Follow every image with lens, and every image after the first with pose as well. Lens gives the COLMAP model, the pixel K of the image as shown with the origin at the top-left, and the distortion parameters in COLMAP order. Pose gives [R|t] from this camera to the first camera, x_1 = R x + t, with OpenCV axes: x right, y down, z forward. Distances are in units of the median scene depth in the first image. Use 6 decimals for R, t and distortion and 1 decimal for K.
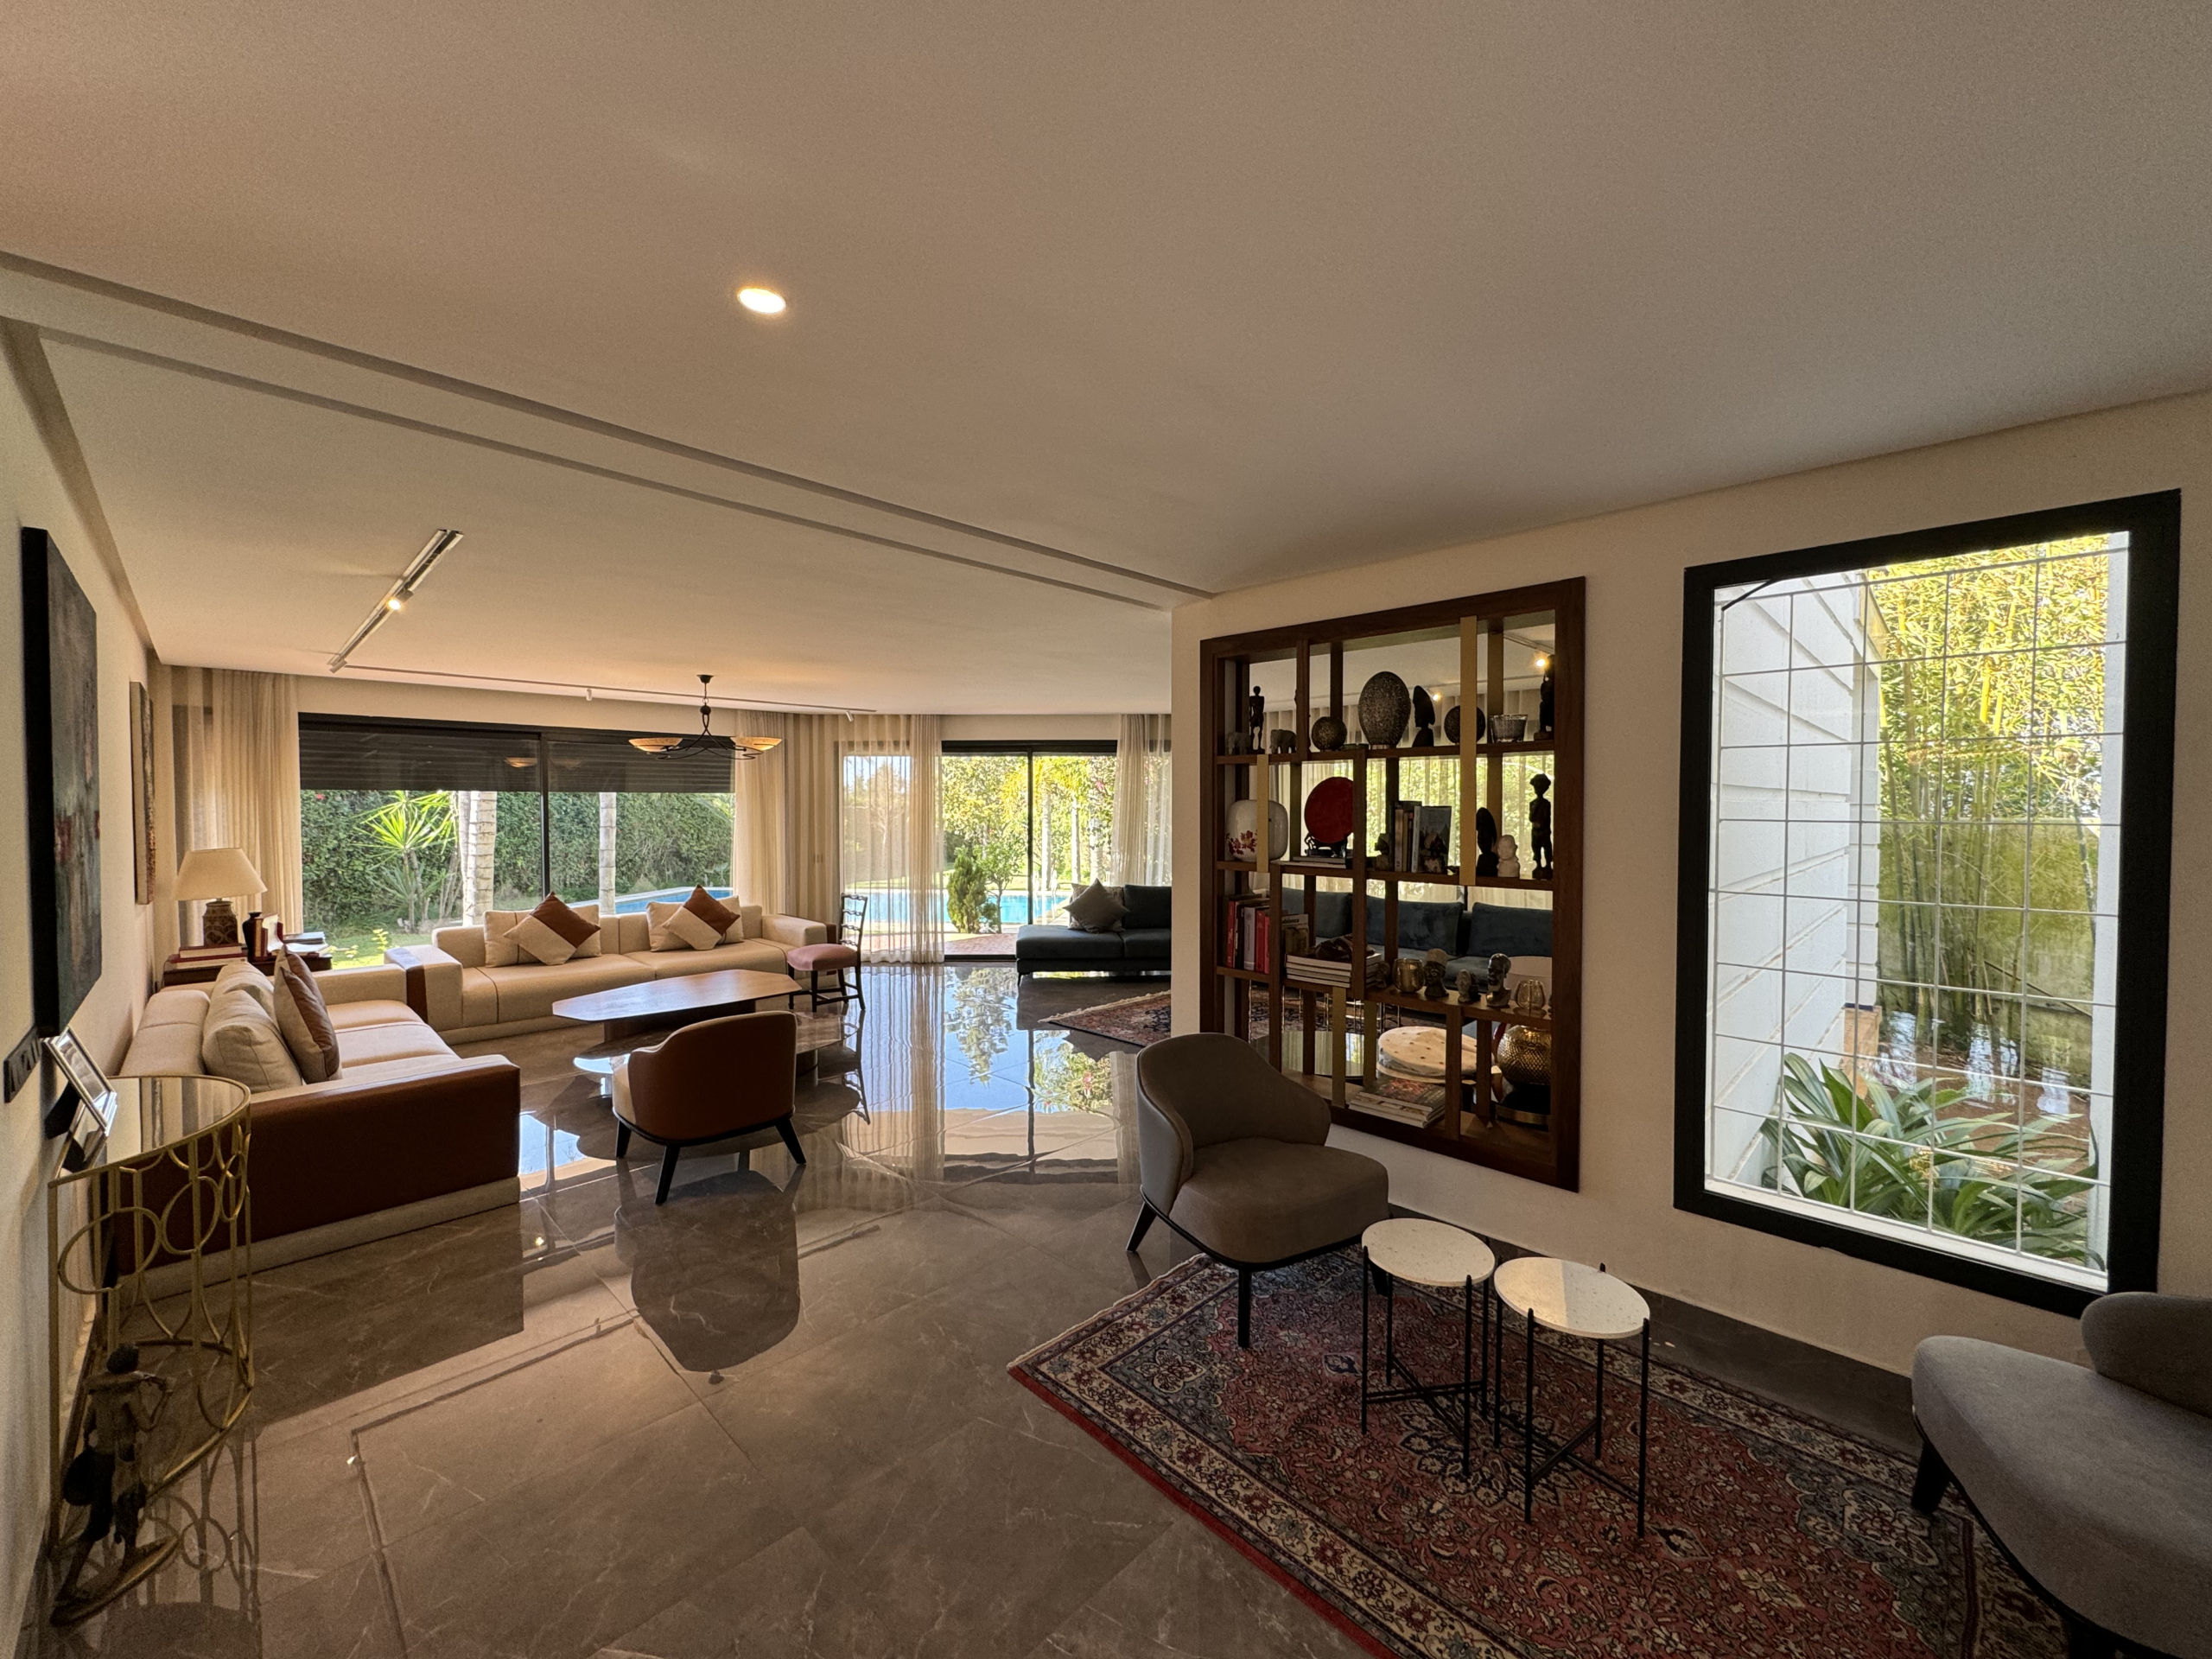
lens RADIAL K [[882.3, 0, 1106.0], [0, 882.3, 829.5], [0, 0, 1]] dist [-0.000576, 0.000252]
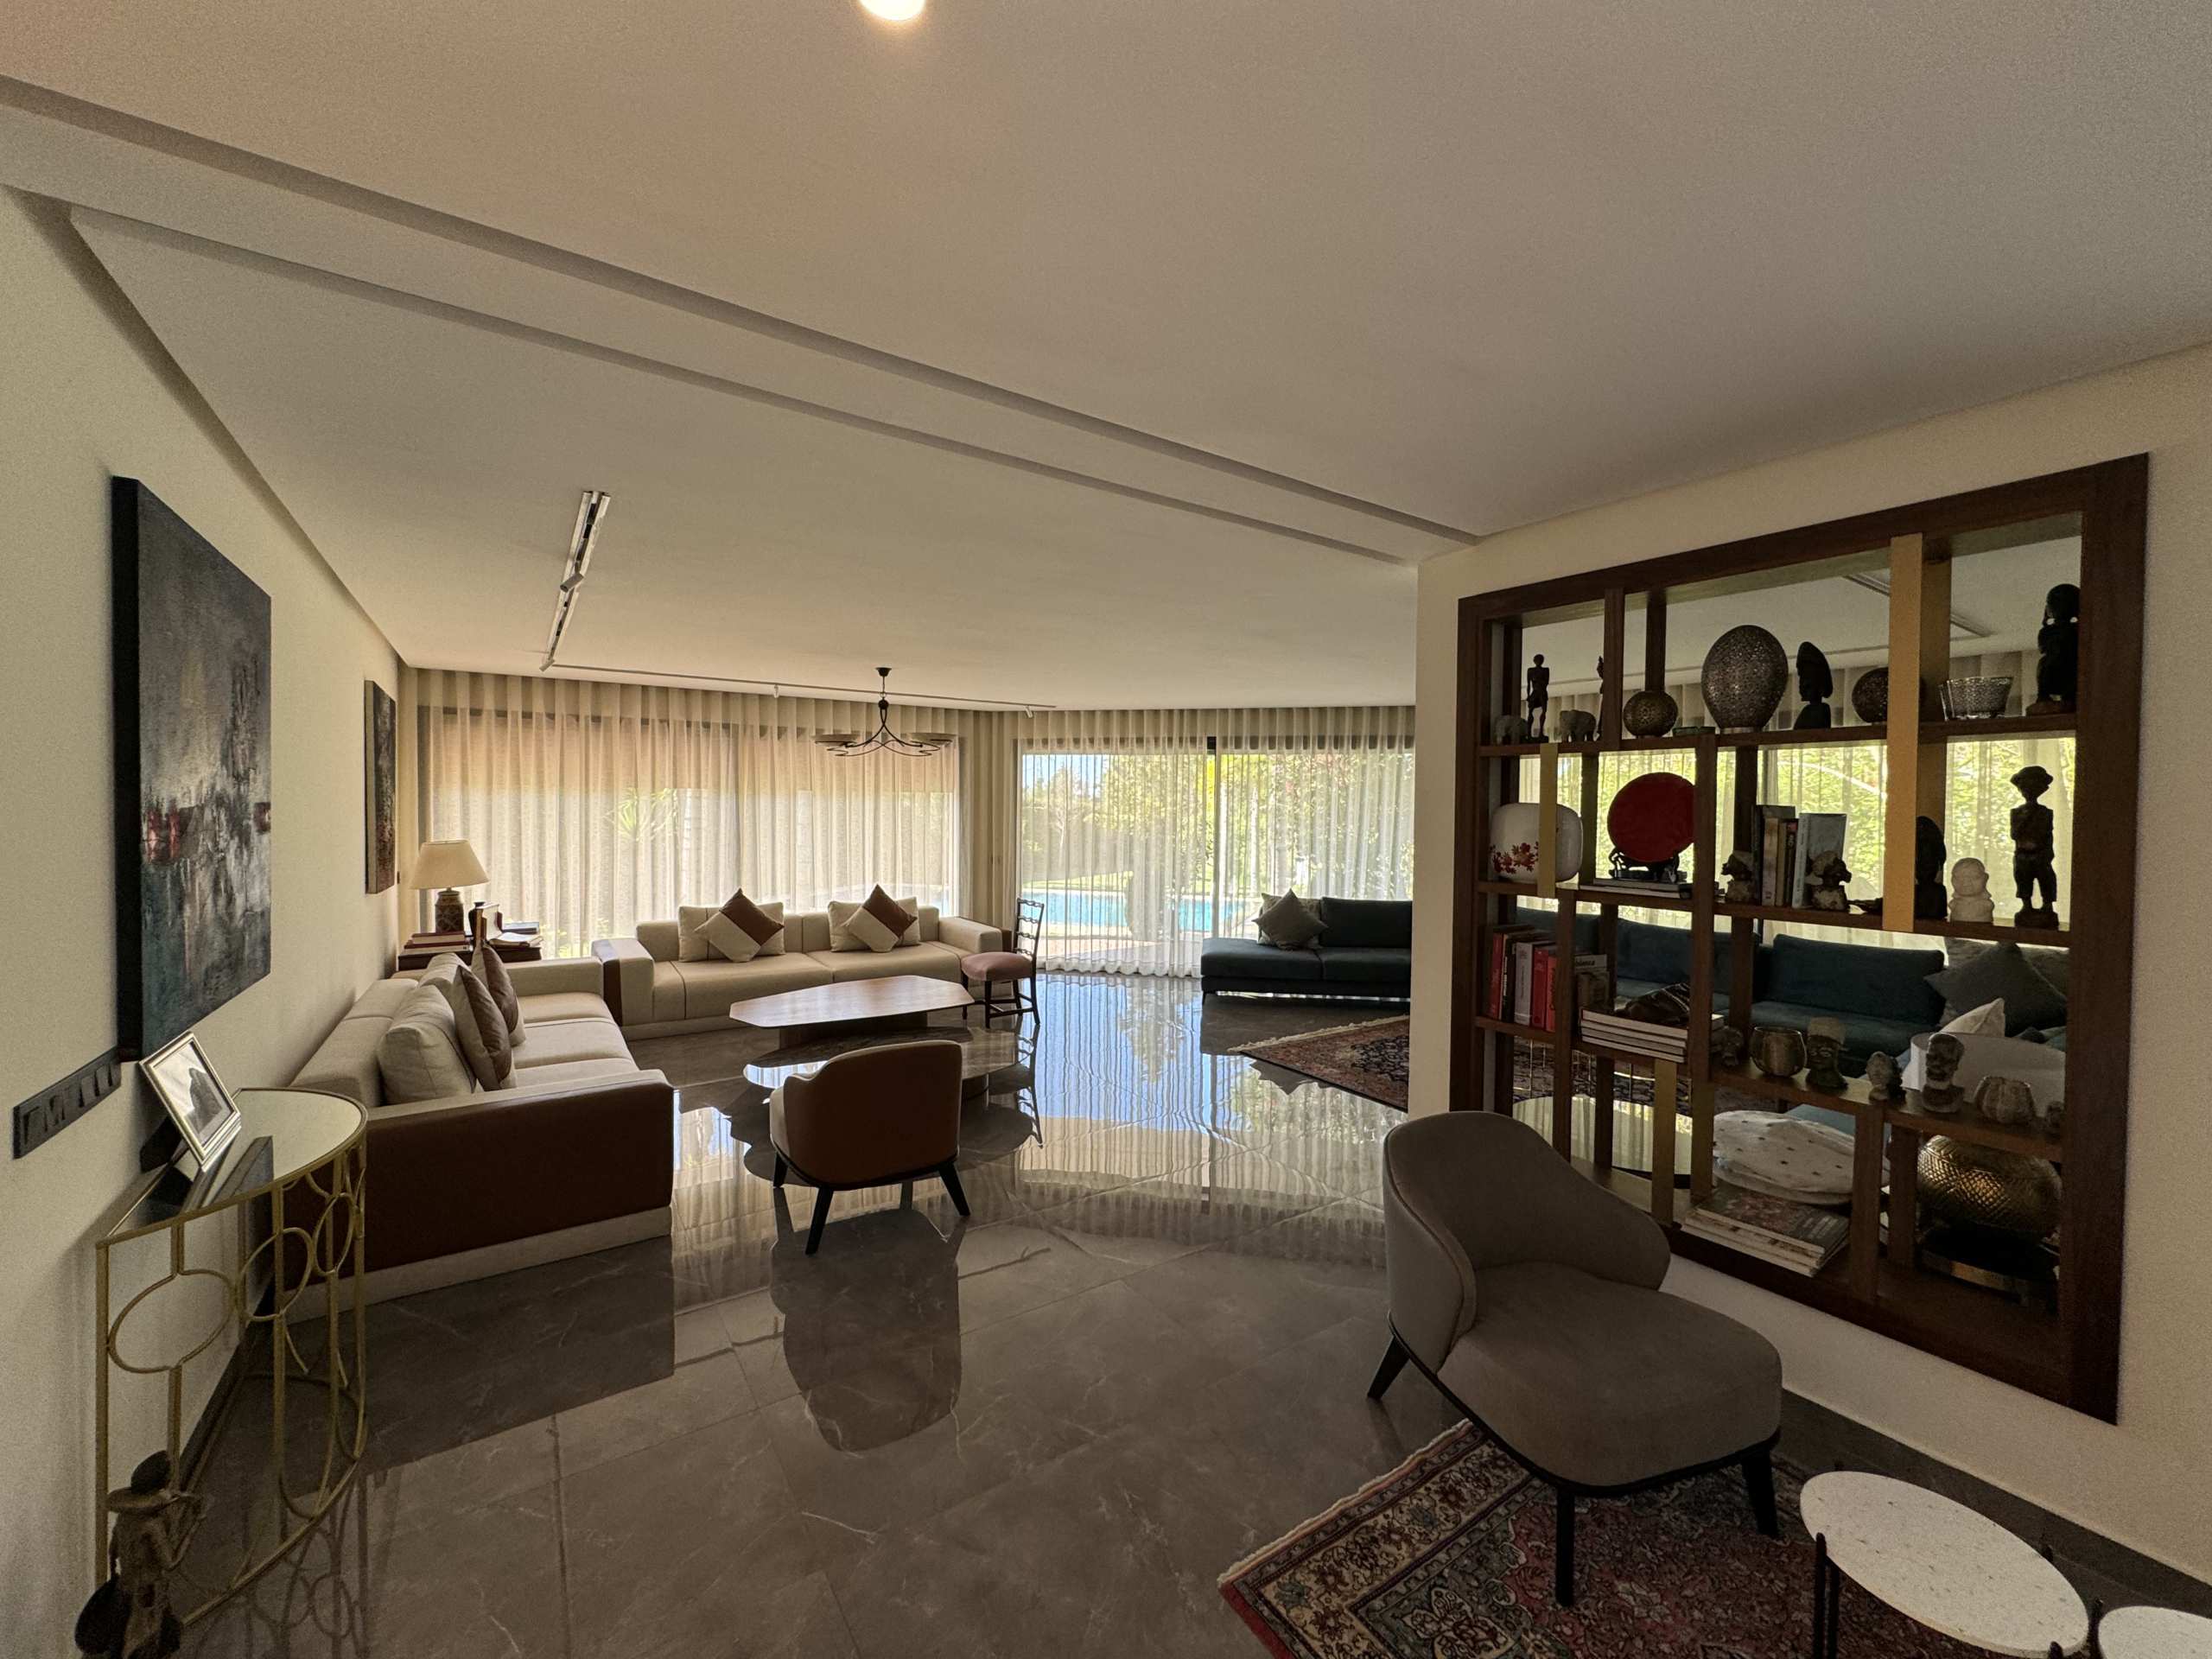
lens RADIAL K [[882.3, 0, 1106.0], [0, 882.3, 829.5], [0, 0, 1]] dist [-0.000576, 0.000252]
pose [[0.980697, 0.014916, -0.194964, -0.044749], [-0.015386, 0.999881, -0.000896, -0.004171], [0.194927, 0.003879, 0.980810, 0.170960]]
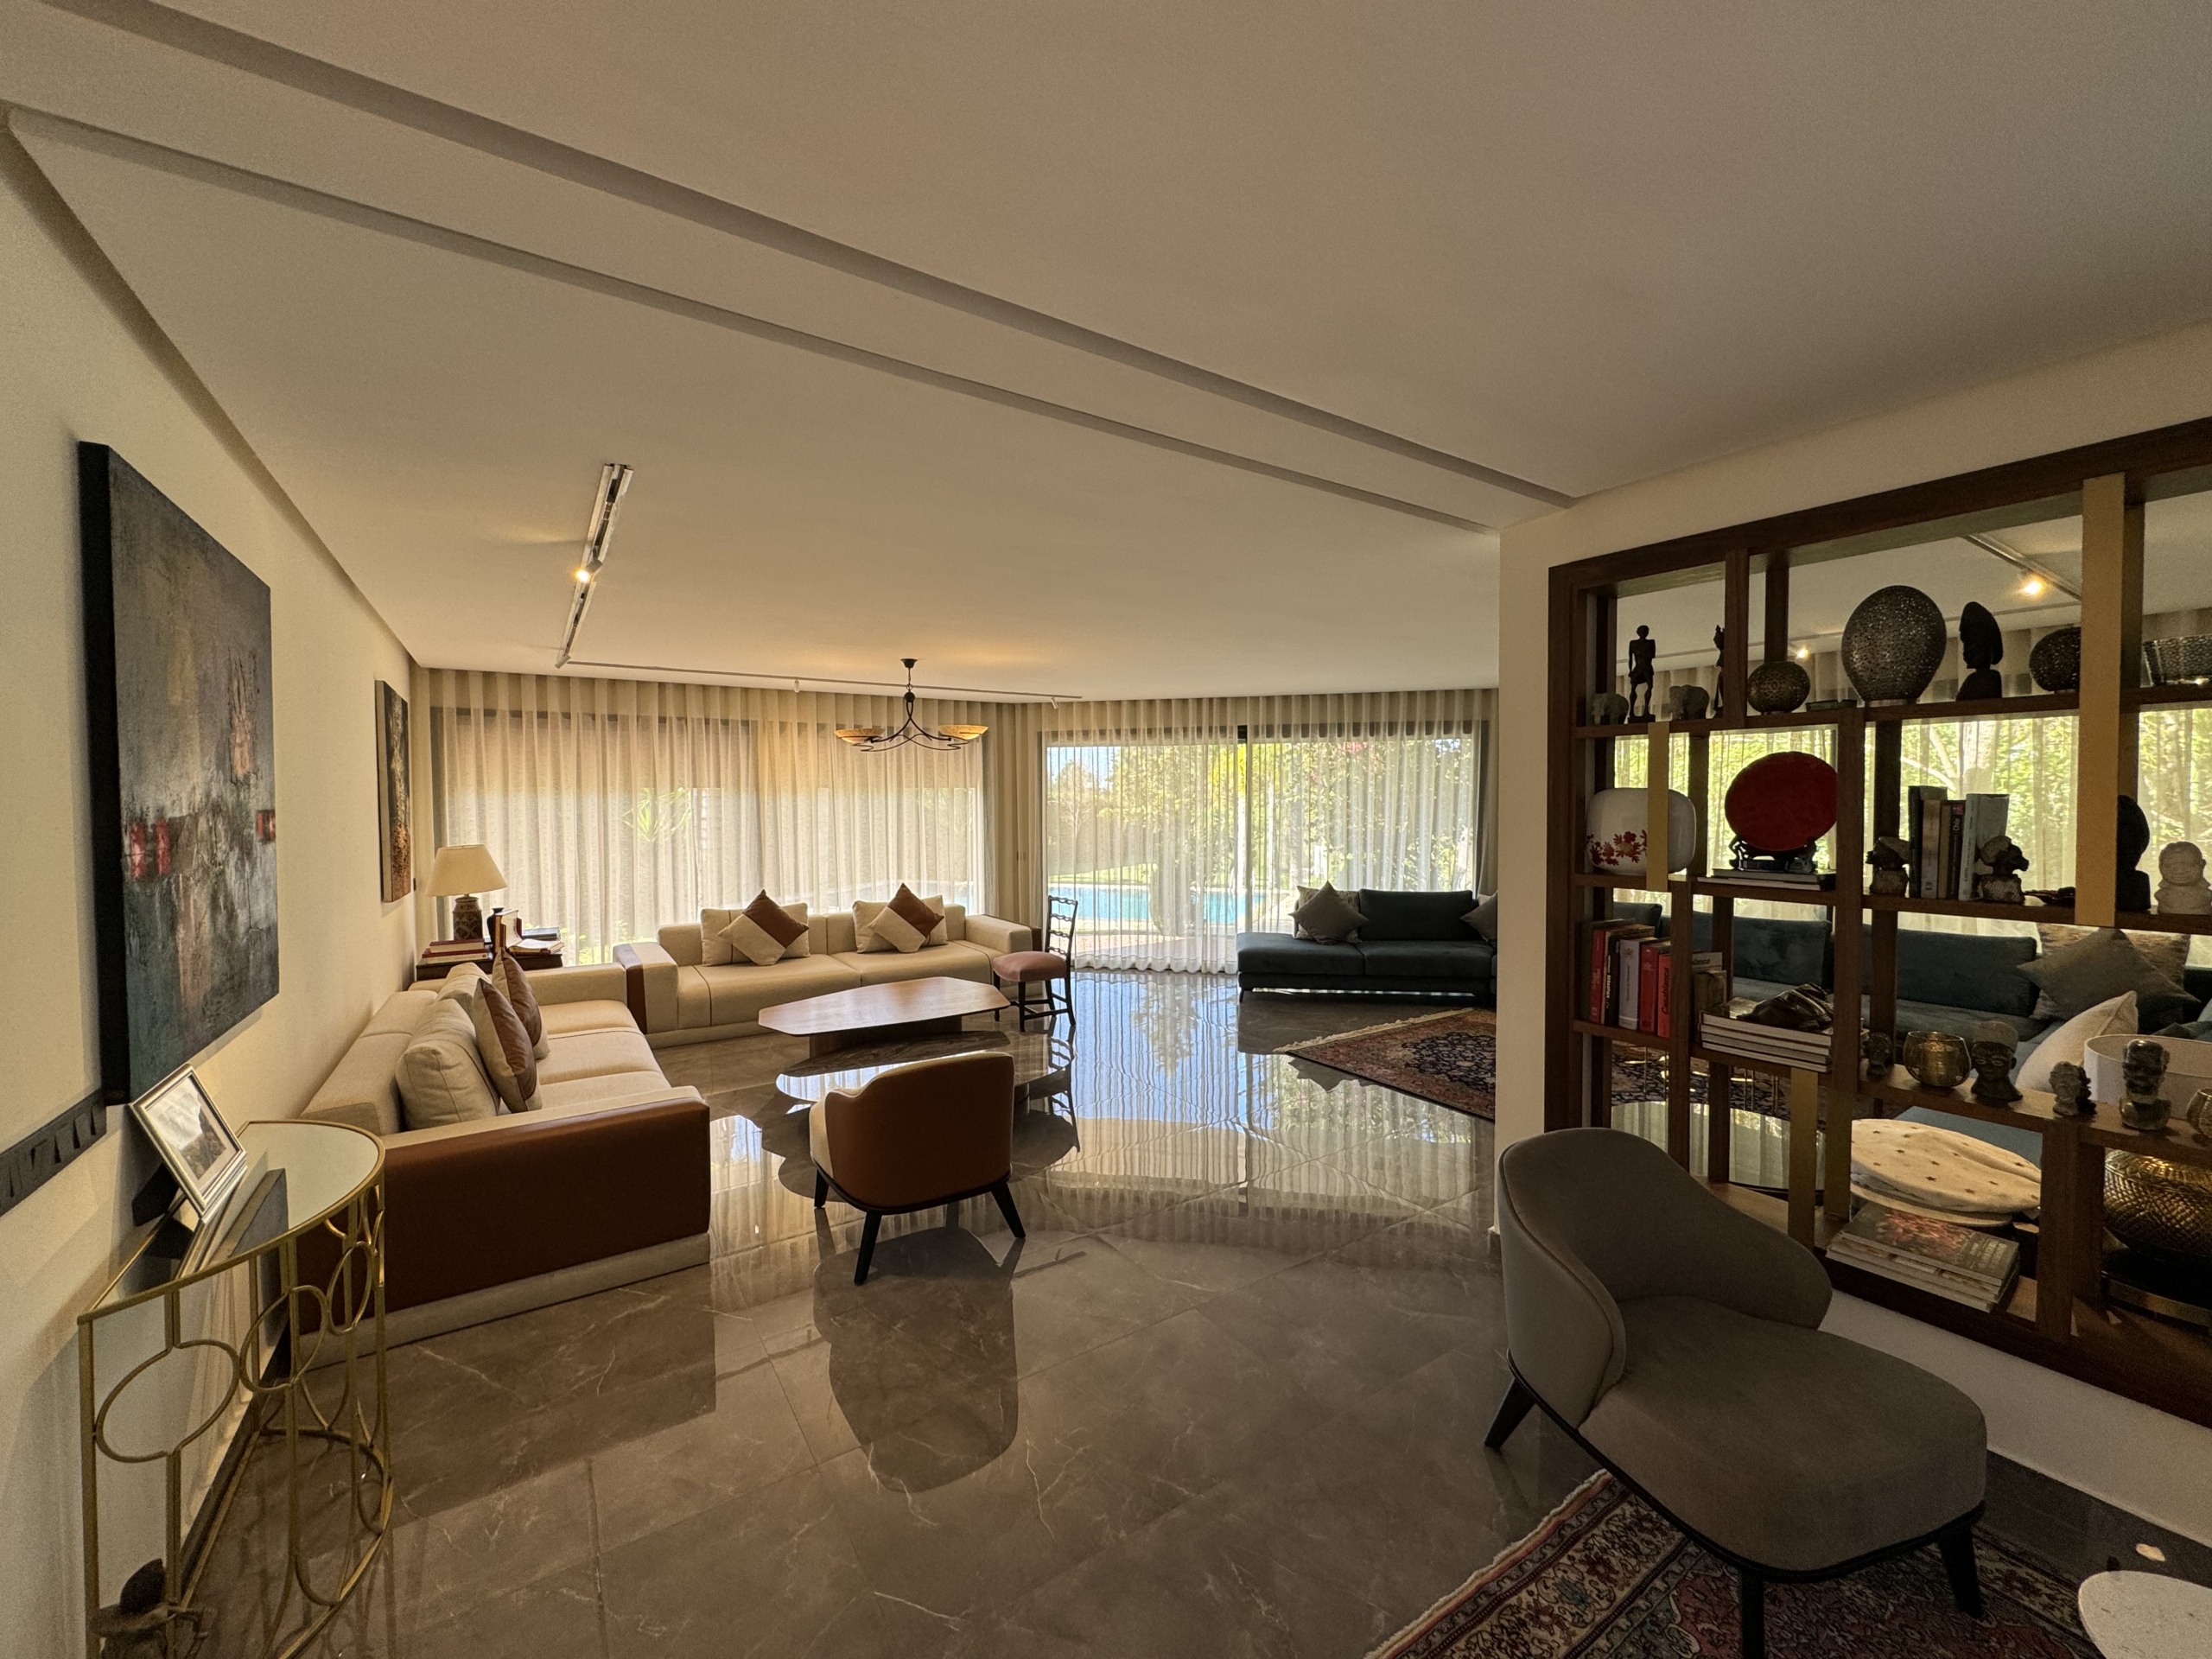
lens RADIAL K [[882.3, 0, 1106.0], [0, 882.3, 829.5], [0, 0, 1]] dist [-0.000576, 0.000252]
pose [[0.978584, 0.001062, -0.205845, -0.099251], [0.000453, 0.999973, 0.007313, -0.005710], [0.205847, -0.007250, 0.978557, 0.218152]]
